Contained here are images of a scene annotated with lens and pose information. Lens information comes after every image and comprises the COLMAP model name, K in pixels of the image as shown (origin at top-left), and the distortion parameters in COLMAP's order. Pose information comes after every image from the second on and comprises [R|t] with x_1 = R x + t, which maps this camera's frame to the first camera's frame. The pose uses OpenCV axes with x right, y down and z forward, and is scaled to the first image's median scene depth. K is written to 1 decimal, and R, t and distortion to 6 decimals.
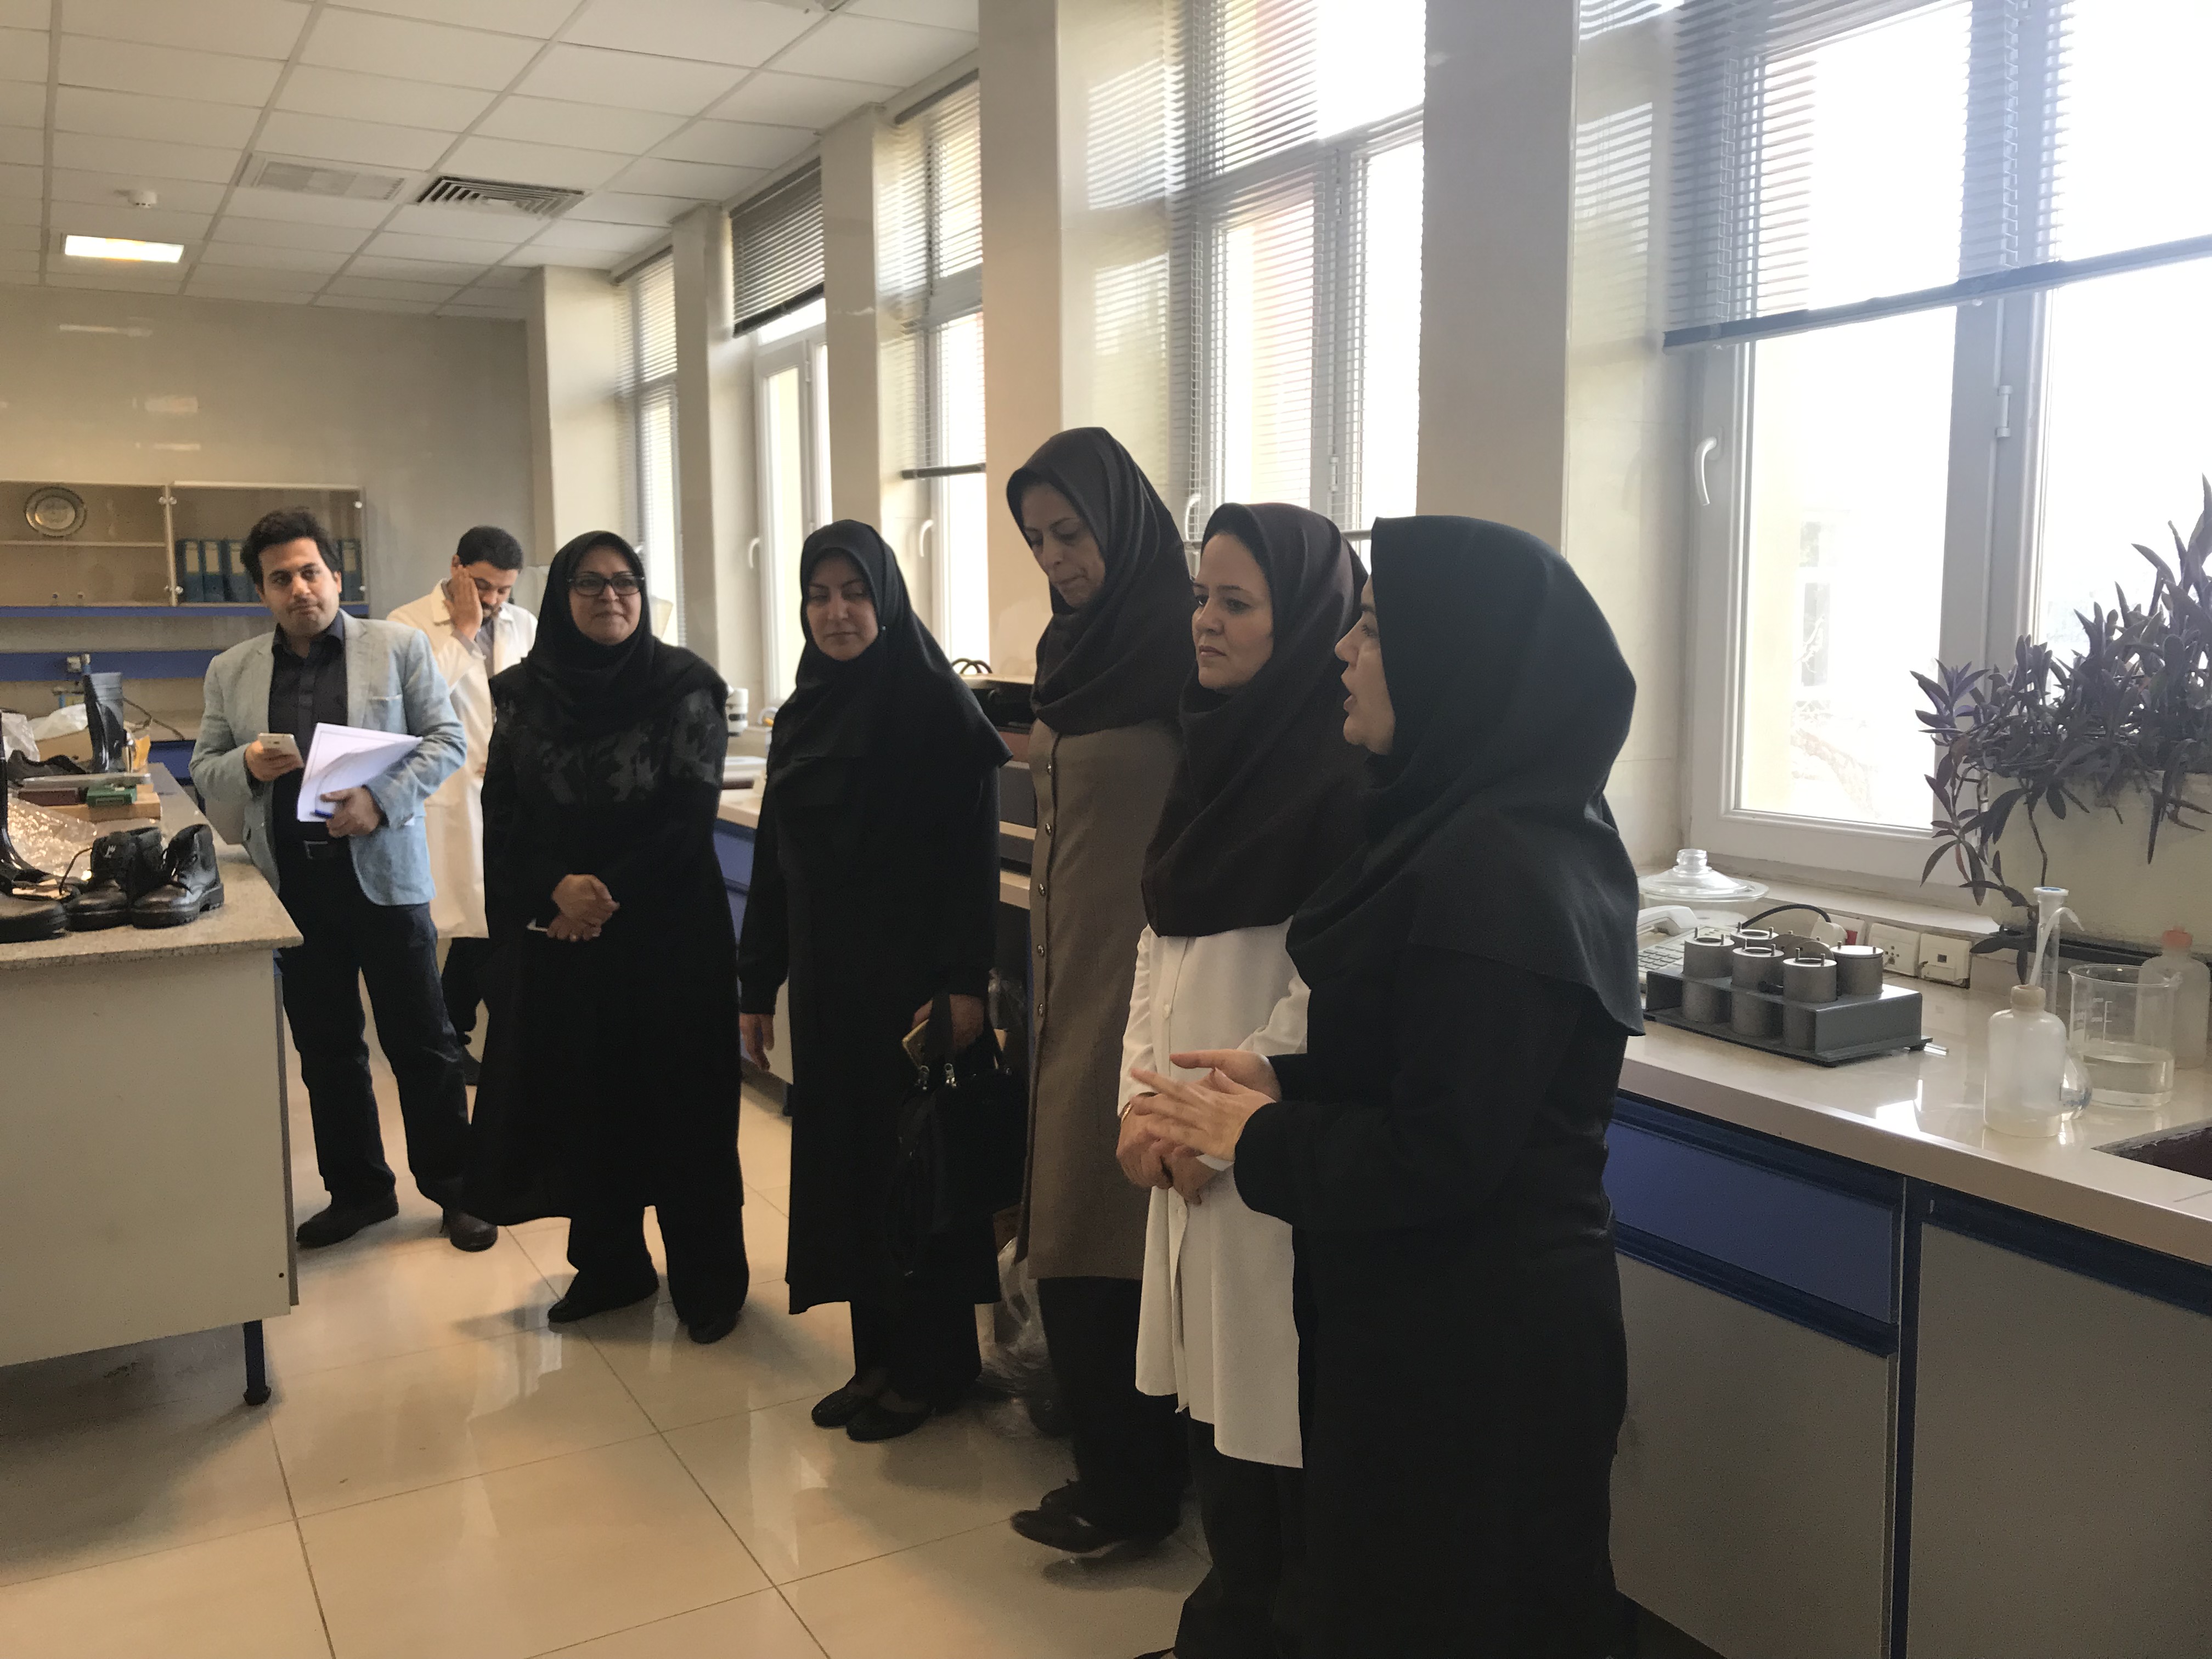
lens RADIAL K [[1873.5, 0, 1106.0], [0, 1873.5, 829.5], [0, 0, 1]] dist [0.065937, 0.001711]
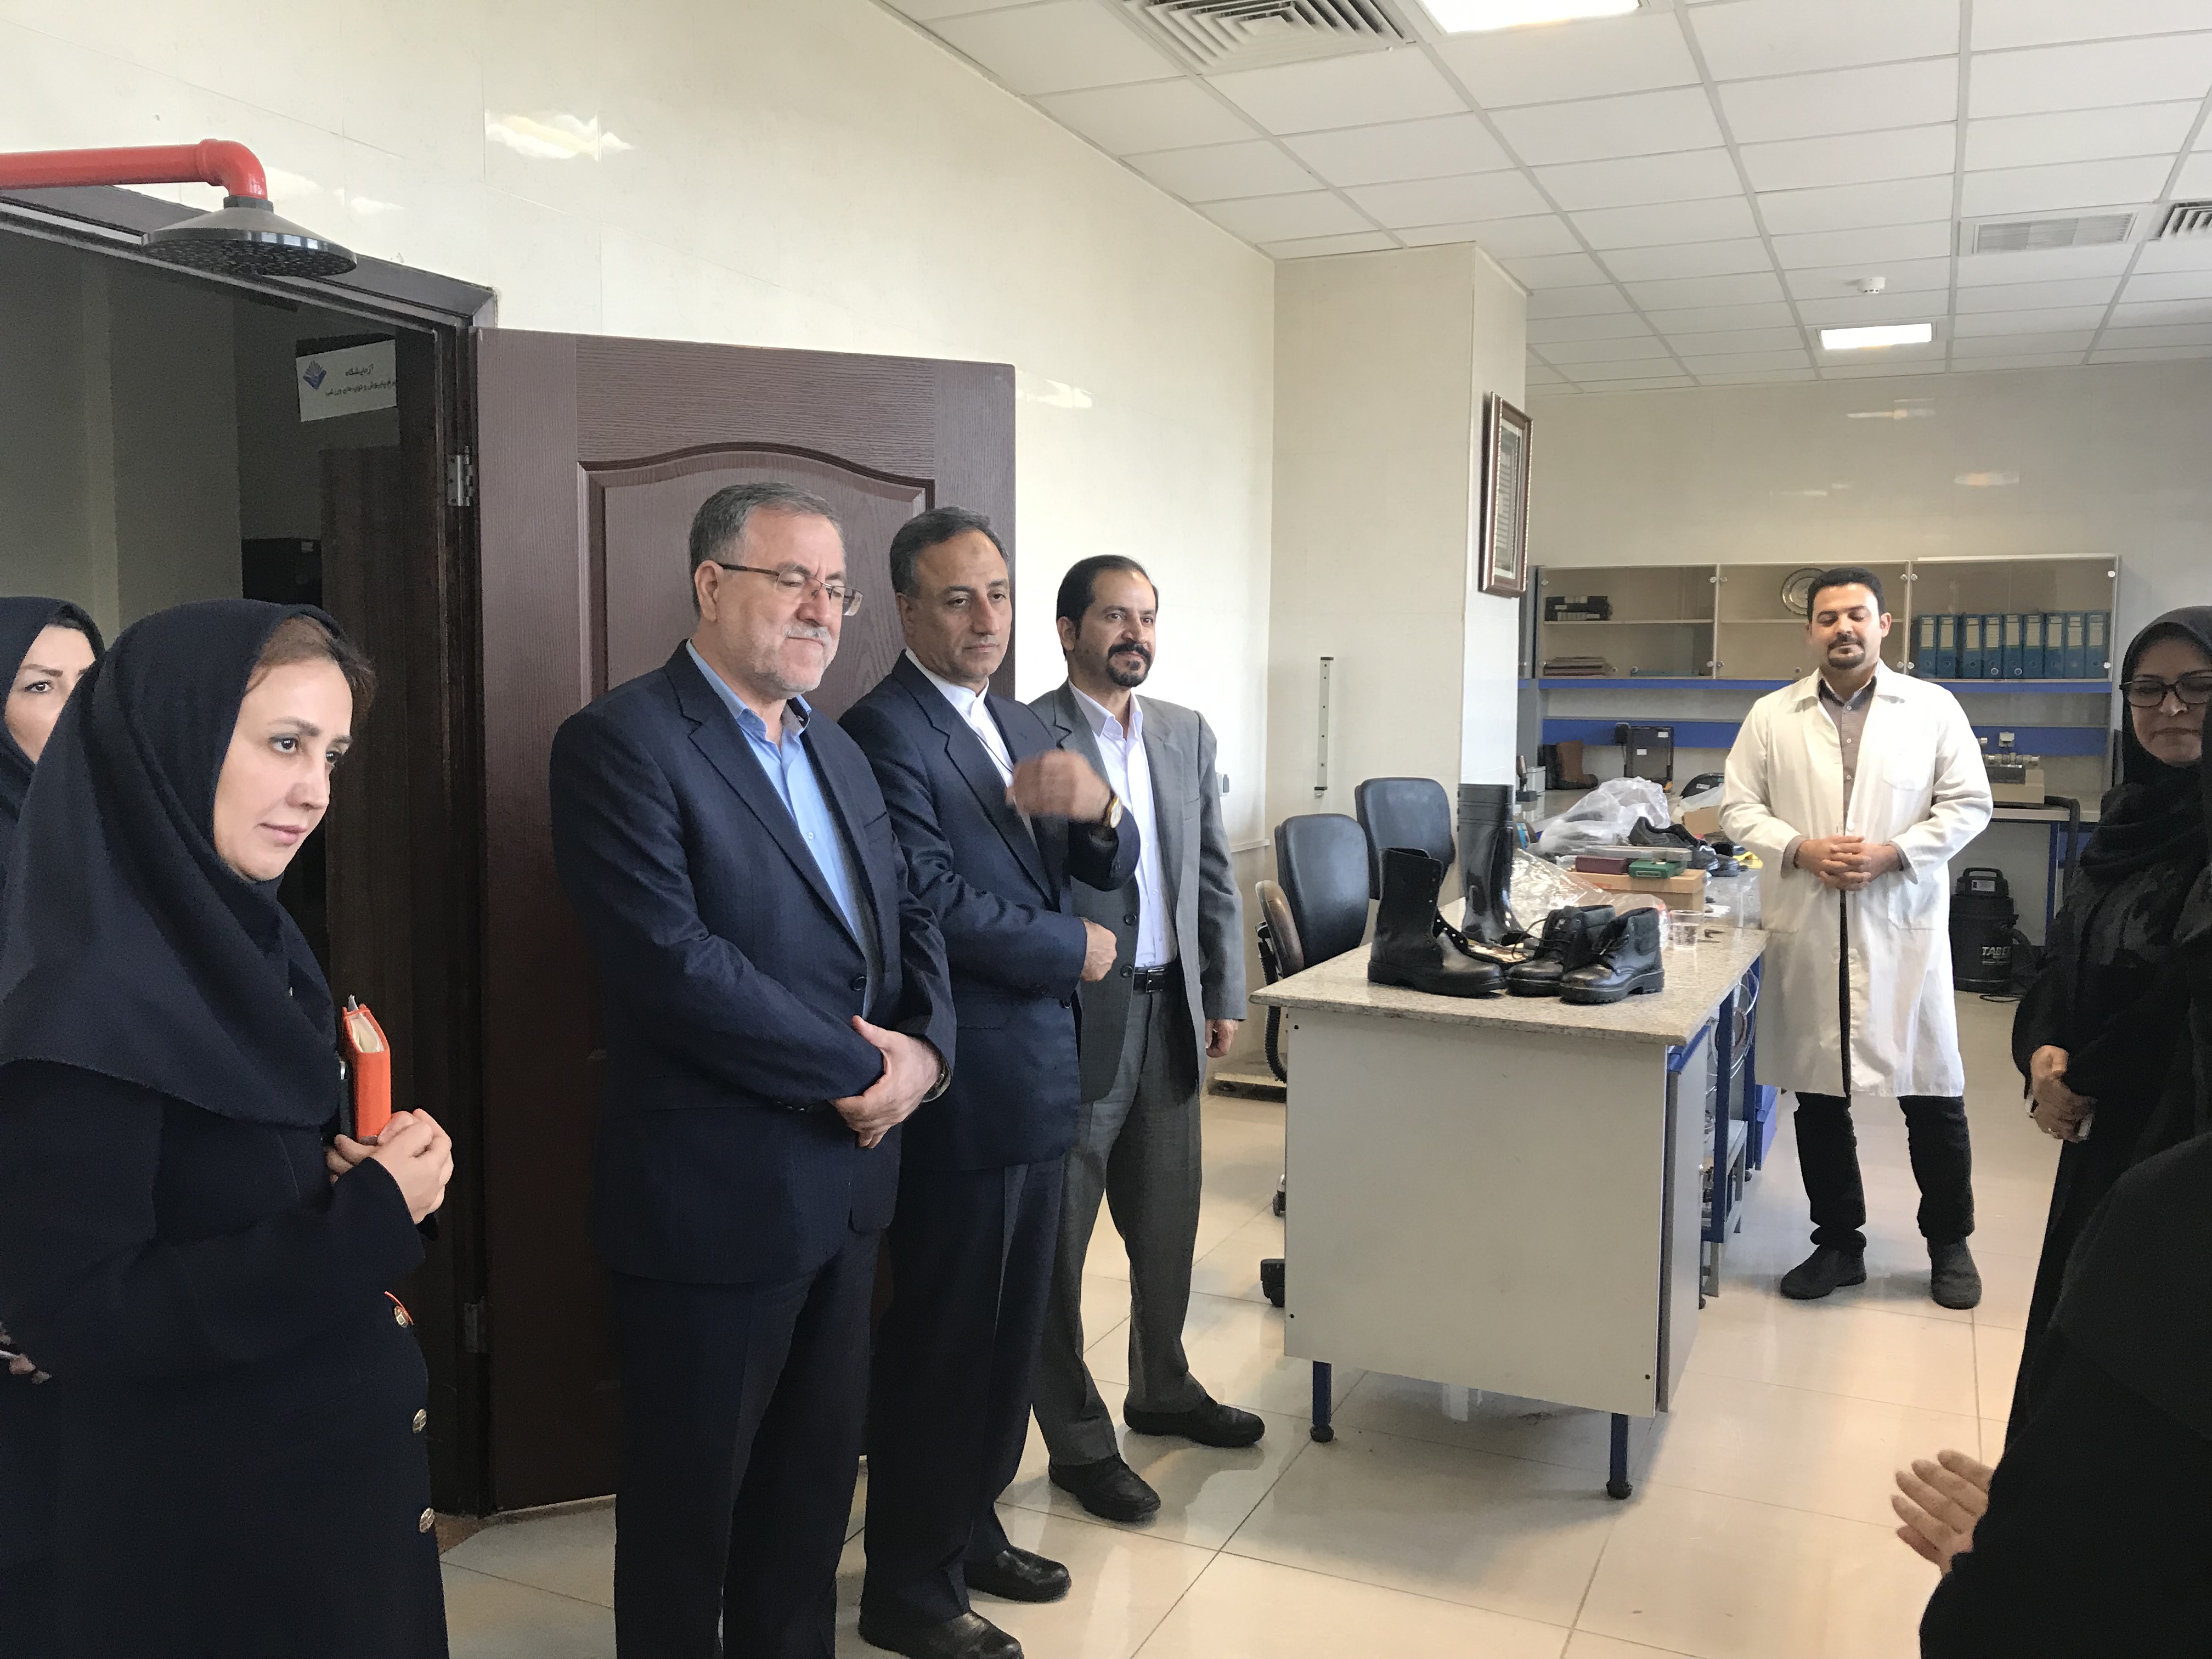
lens RADIAL K [[1873.5, 0, 1106.0], [0, 1873.5, 829.5], [0, 0, 1]] dist [0.065937, 0.001711]
pose [[0.597300, 0.089687, -0.796988, 0.087480], [-0.116354, 0.992905, 0.024533, -0.021052], [0.793533, 0.078079, 0.603497, 0.095103]]
